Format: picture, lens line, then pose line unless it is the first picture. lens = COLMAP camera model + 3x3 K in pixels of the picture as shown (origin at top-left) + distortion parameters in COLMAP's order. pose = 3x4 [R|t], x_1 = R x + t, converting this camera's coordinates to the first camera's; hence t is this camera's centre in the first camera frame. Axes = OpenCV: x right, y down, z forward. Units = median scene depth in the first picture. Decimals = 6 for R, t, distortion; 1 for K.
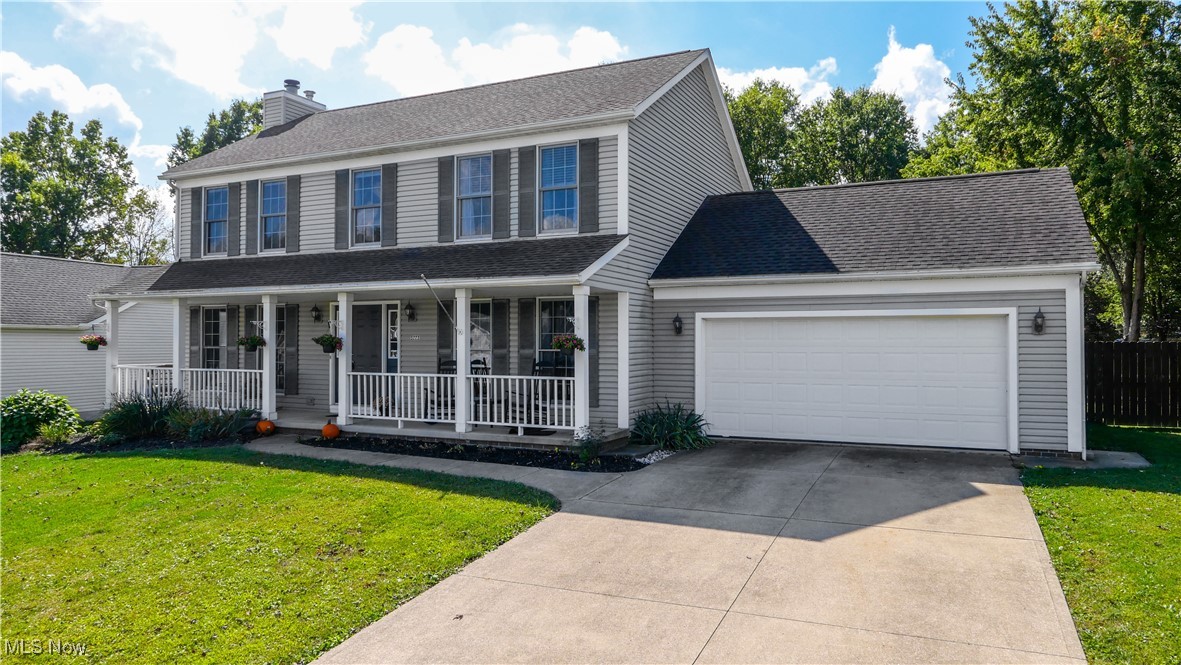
lens RADIAL K [[794.6, 0, 596.2], [0, 794.6, 327.7], [0, 0, 1]] dist [-0.043735, 0.027987]
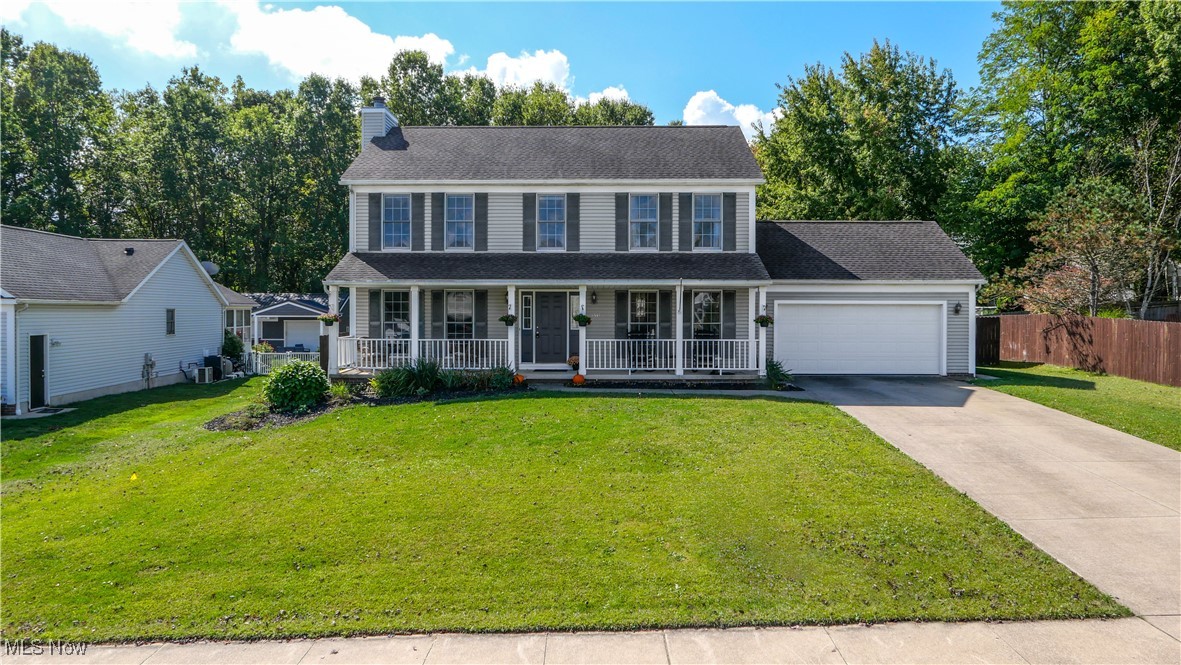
lens RADIAL K [[794.6, 0, 600.4], [0, 794.6, 325.1], [0, 0, 1]] dist [-0.043735, 0.027987]
pose [[0.908258, -0.005770, 0.418370, -0.882390], [-0.007231, 0.999539, 0.029482, -0.014020], [-0.418348, -0.029803, 0.907798, -0.346391]]
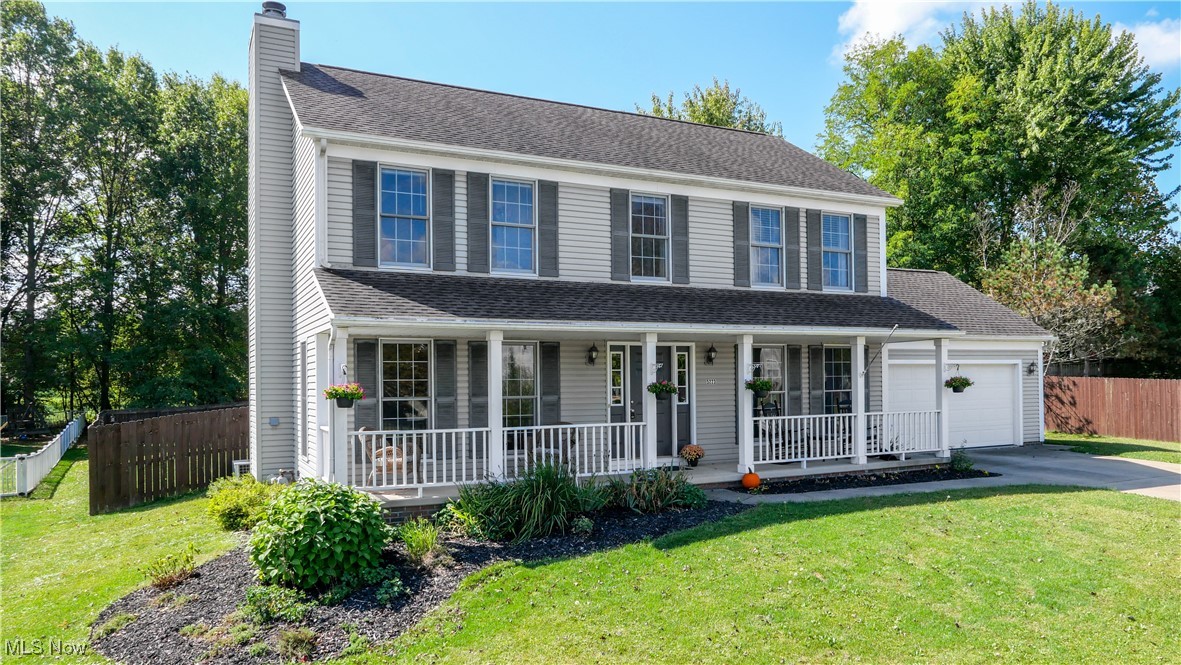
lens RADIAL K [[794.6, 0, 616.6], [0, 794.6, 392.6], [0, 0, 1]] dist [-0.043735, 0.027987]
pose [[0.621971, -0.017763, 0.782839, -1.127666], [0.004221, 0.999804, 0.019333, 0.006997], [-0.783029, -0.008720, 0.621924, 0.516873]]
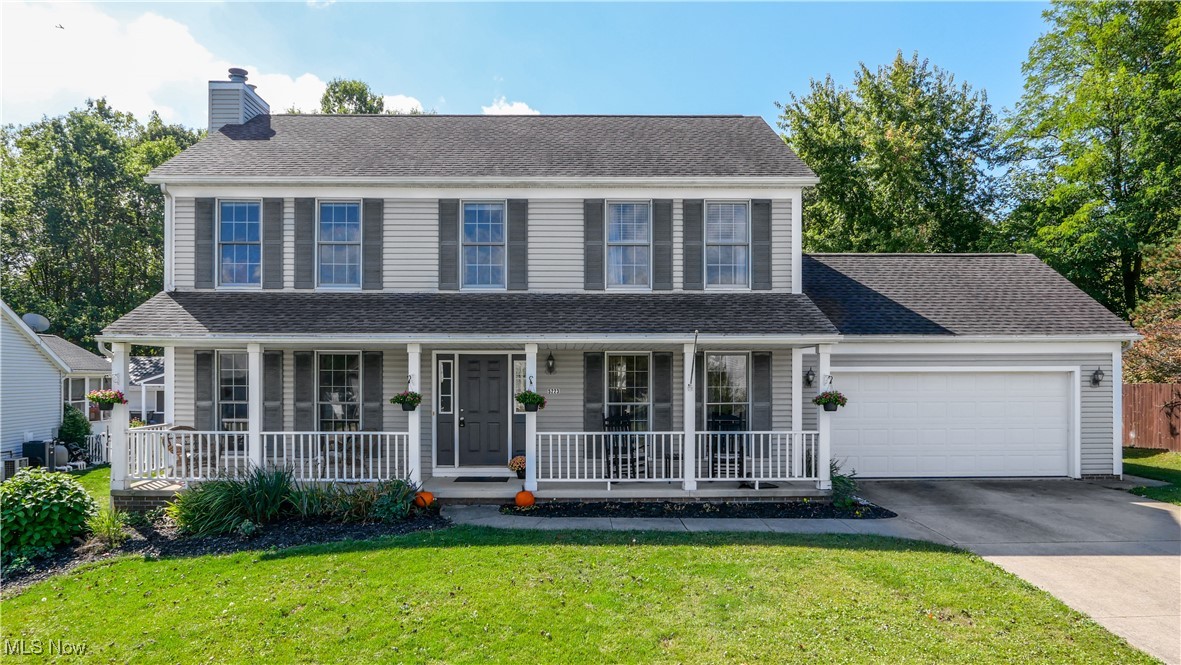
lens RADIAL K [[794.6, 0, 585.7], [0, 794.6, 369.0], [0, 0, 1]] dist [-0.043735, 0.027987]
pose [[0.896809, 0.002748, 0.442410, -0.642444], [-0.005756, 0.999969, 0.005457, -0.019703], [-0.442381, -0.007440, 0.896796, 0.163331]]
